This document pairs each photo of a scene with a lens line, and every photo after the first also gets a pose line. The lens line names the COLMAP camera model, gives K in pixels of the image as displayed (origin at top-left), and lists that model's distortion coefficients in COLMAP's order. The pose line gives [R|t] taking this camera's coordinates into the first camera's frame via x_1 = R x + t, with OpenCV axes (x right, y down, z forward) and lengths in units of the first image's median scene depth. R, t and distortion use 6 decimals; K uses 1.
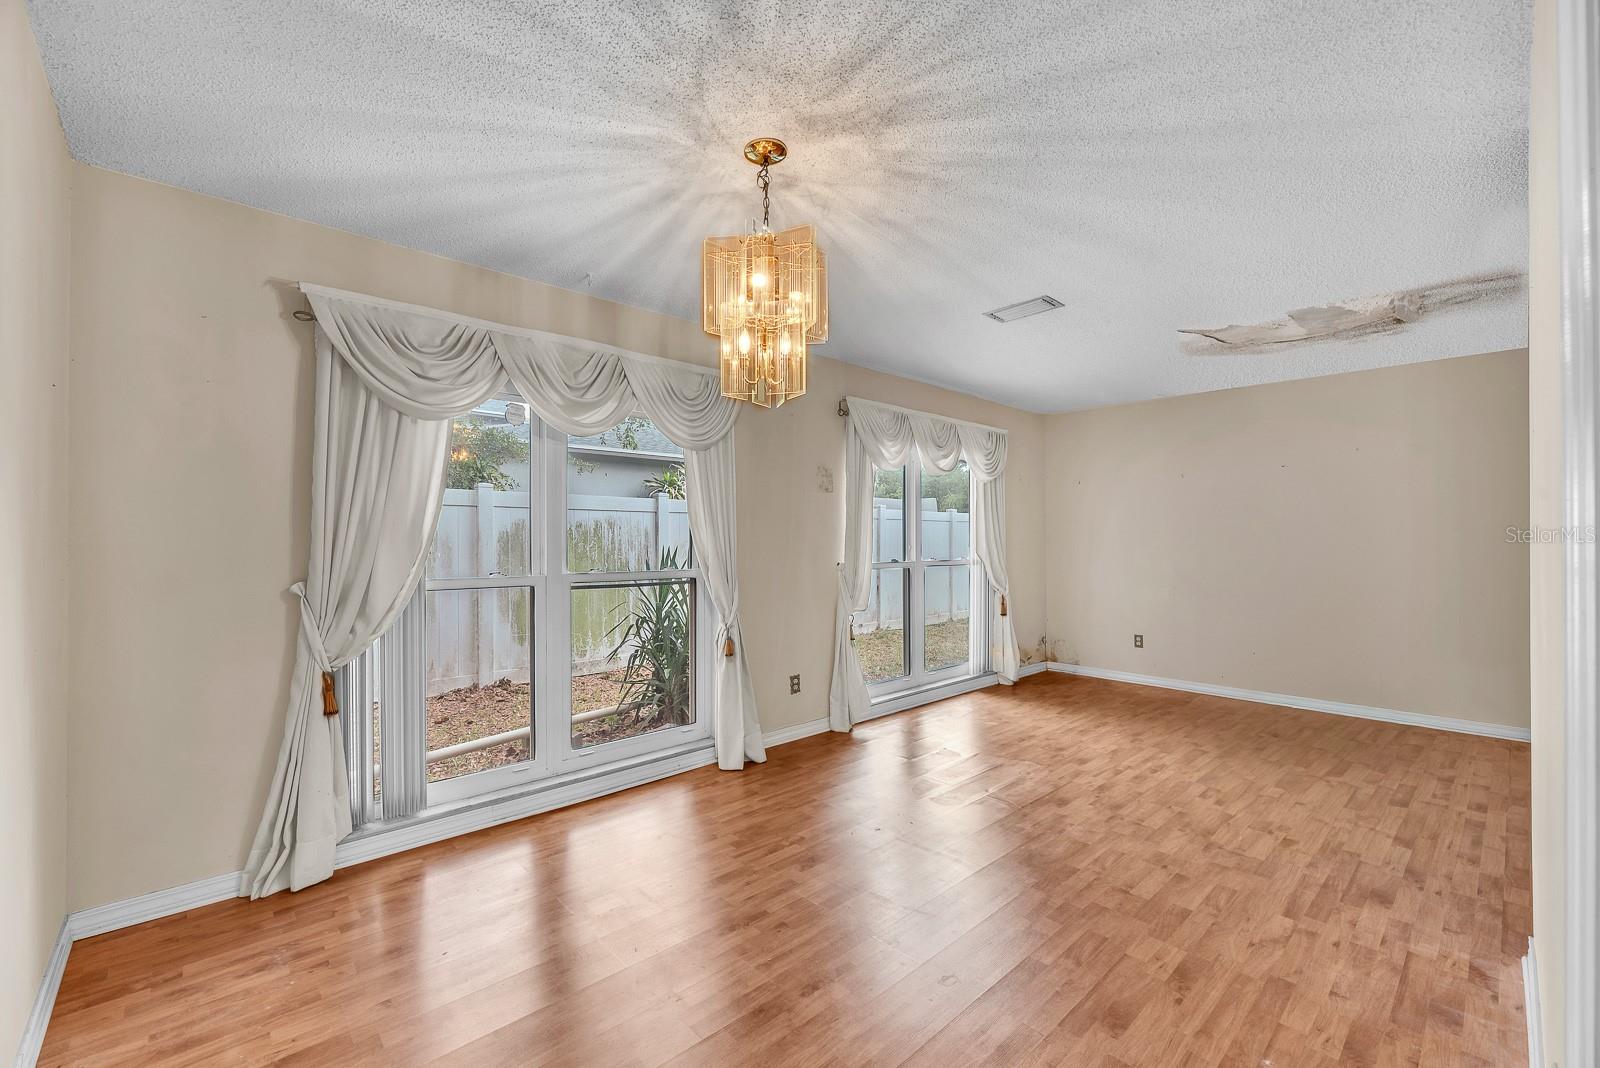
lens RADIAL K [[653.4, 0, 799.7], [0, 653.4, 541.7], [0, 0, 1]] dist [0.000503, -0.000138]
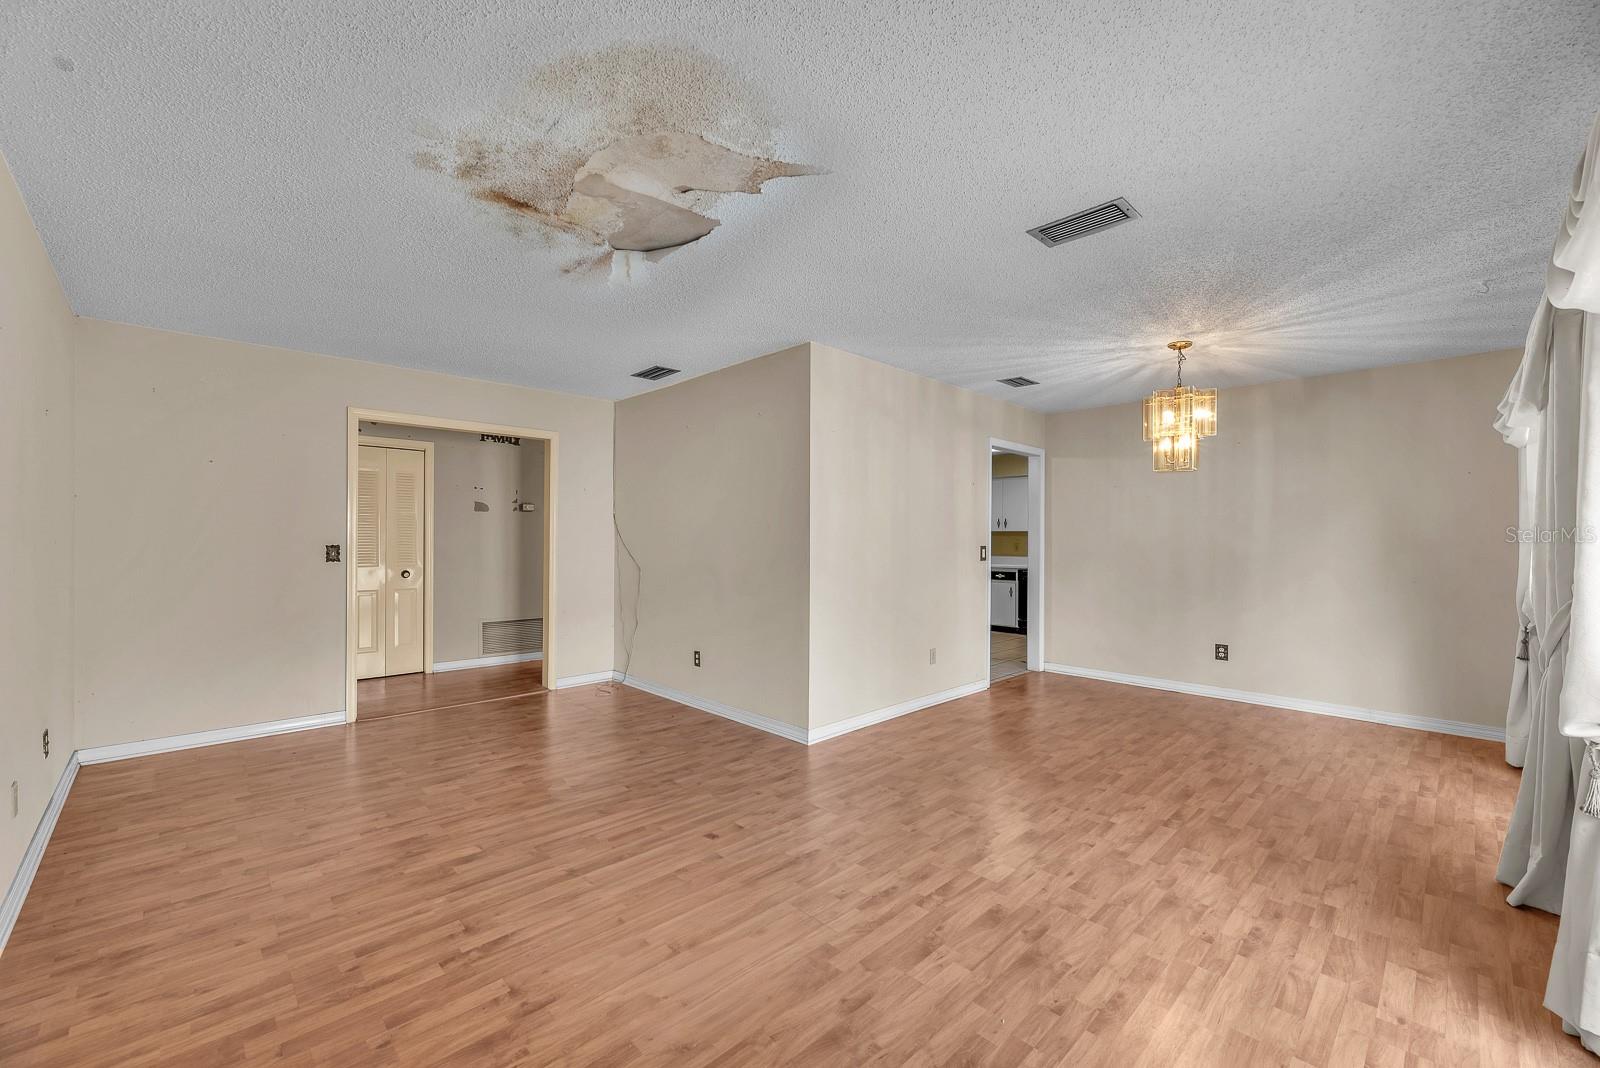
lens RADIAL K [[653.4, 0, 797.3], [0, 653.4, 539.0], [0, 0, 1]] dist [0.000503, -0.000138]
pose [[-0.999558, -0.002291, -0.029653, 0.668427], [-0.002219, 0.999994, -0.002472, -0.000571], [0.029658, -0.002405, -0.999557, 1.689186]]
